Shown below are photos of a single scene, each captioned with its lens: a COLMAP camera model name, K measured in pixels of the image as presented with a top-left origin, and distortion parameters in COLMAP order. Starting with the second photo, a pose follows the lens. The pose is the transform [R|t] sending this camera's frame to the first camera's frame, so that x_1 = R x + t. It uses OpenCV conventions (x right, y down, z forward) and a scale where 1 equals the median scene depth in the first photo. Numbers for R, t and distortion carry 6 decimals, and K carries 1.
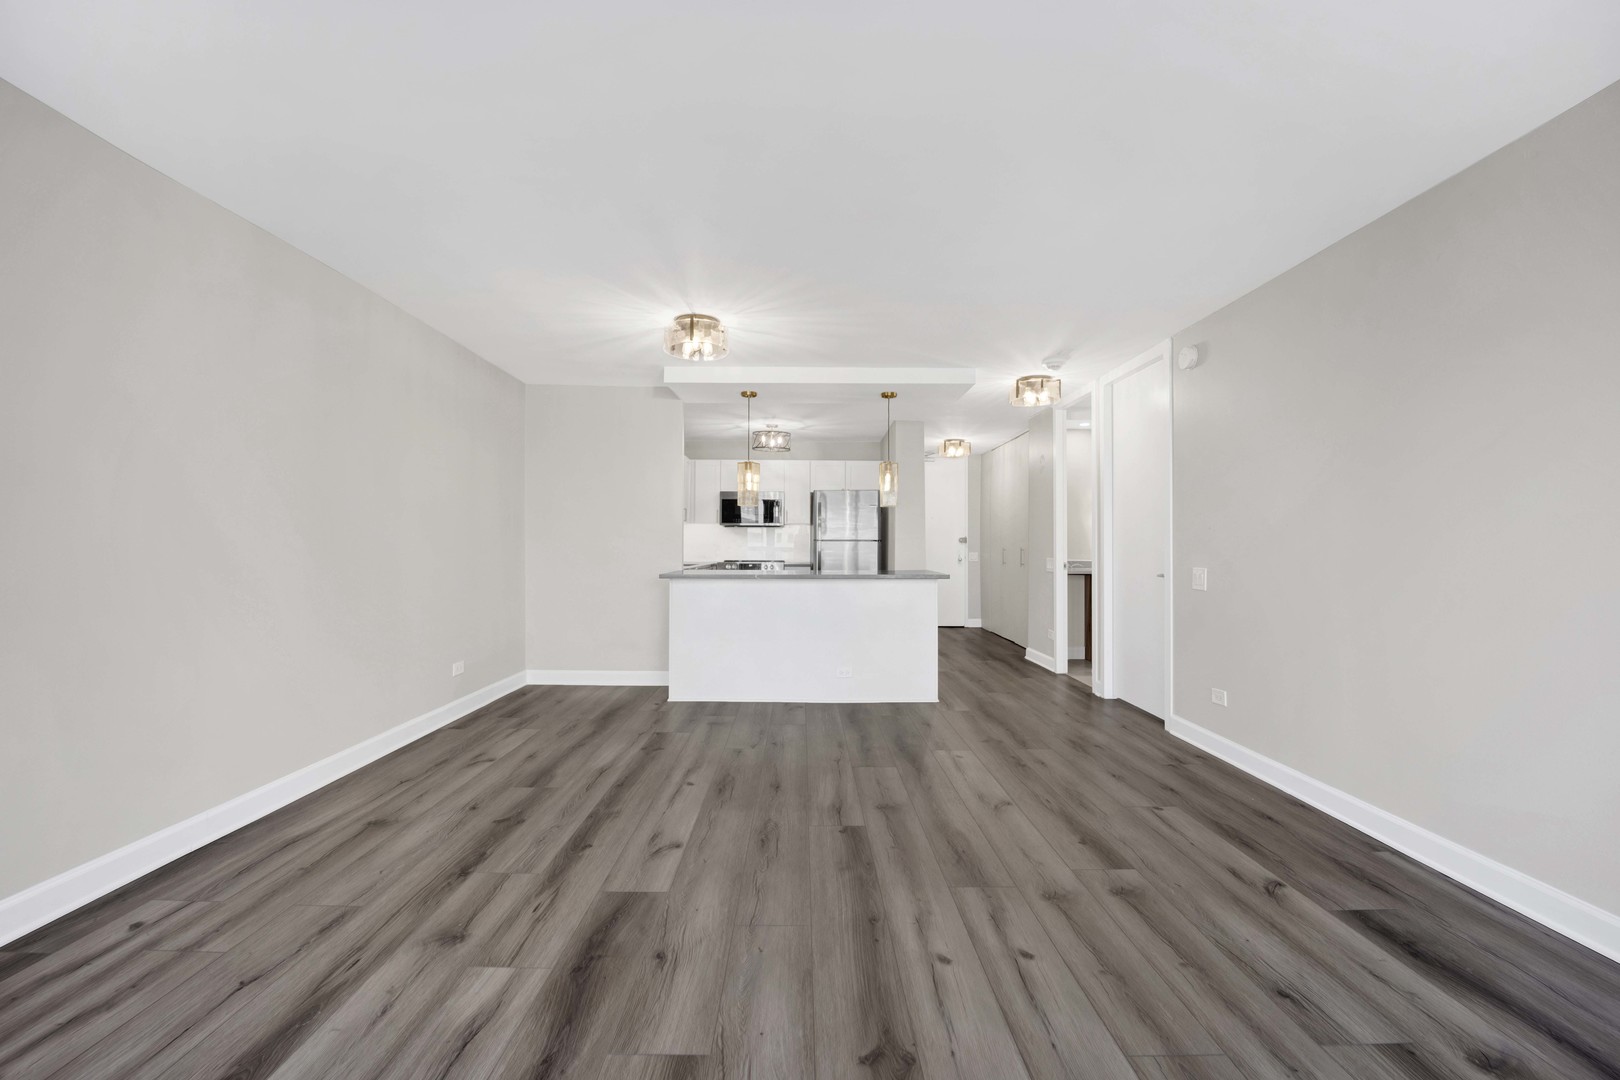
lens RADIAL K [[653.4, 0, 812.6], [0, 653.4, 541.3], [0, 0, 1]] dist [-0.018242, -0.000138]
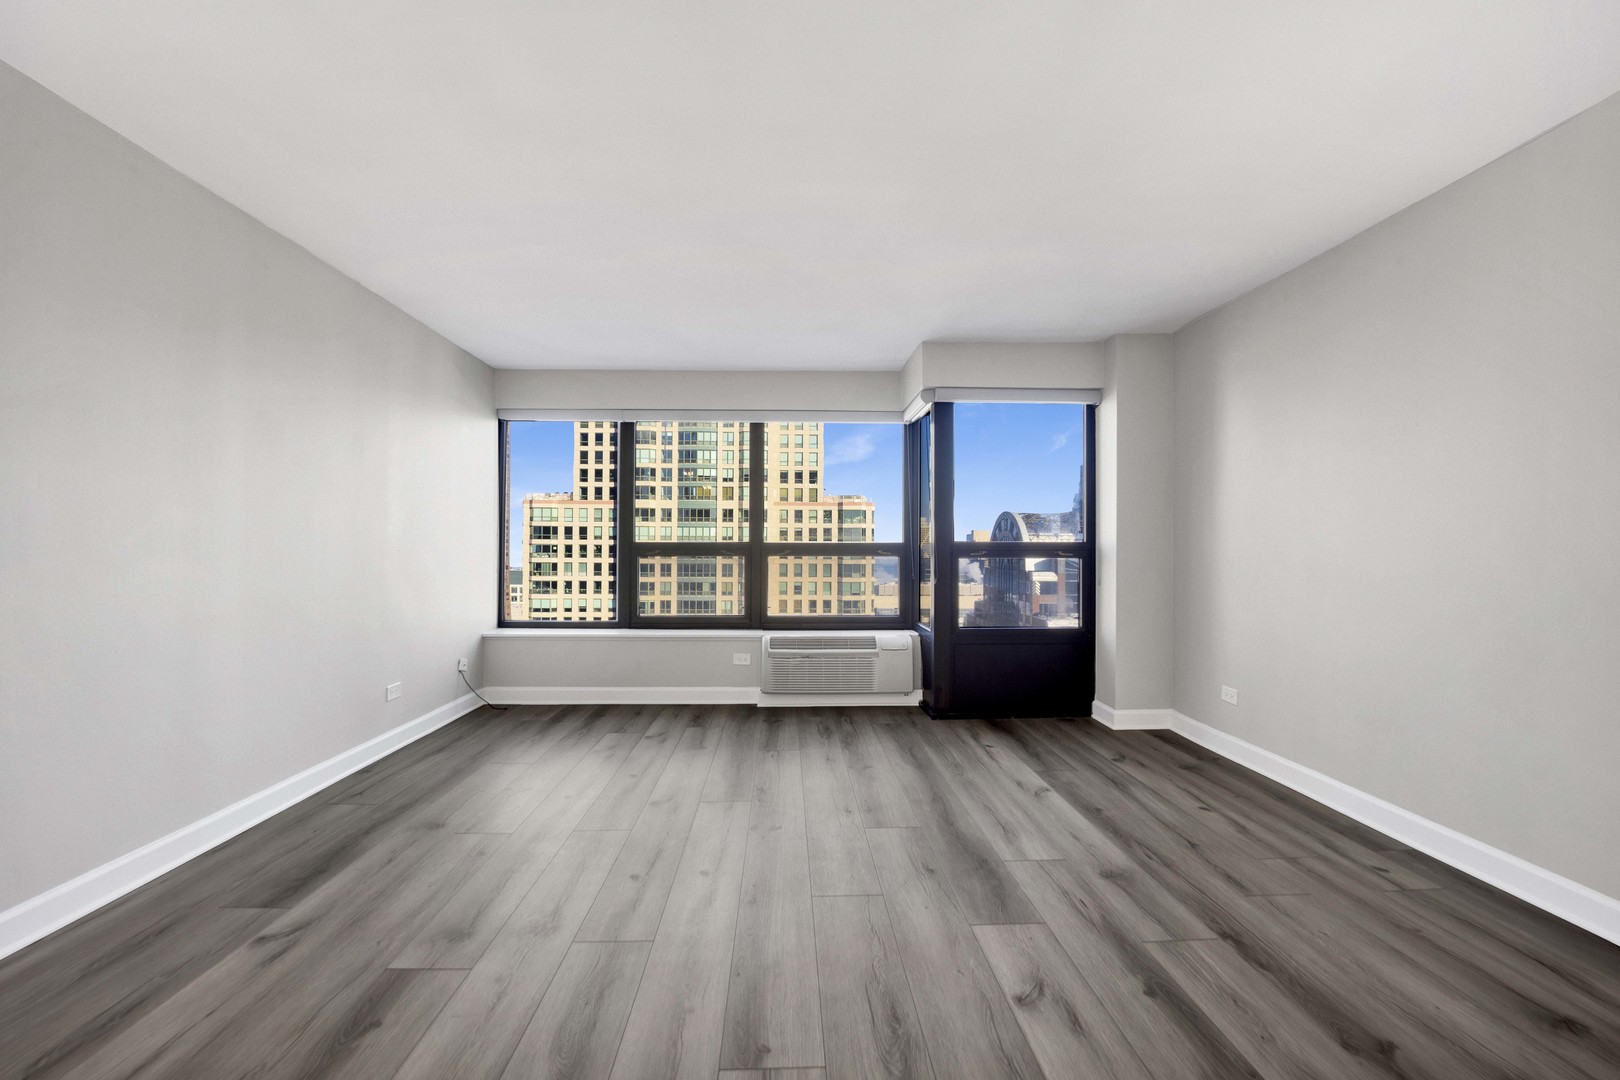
lens RADIAL K [[678.0, 0, 803.6], [0, 678.0, 540.7], [0, 0, 1]] dist [-0.022119, -0.000413]
pose [[-0.999878, -0.007791, -0.013504, 0.029787], [-0.007540, 0.999800, -0.018505, 0.022088], [0.013645, -0.018401, -0.999738, 2.036107]]
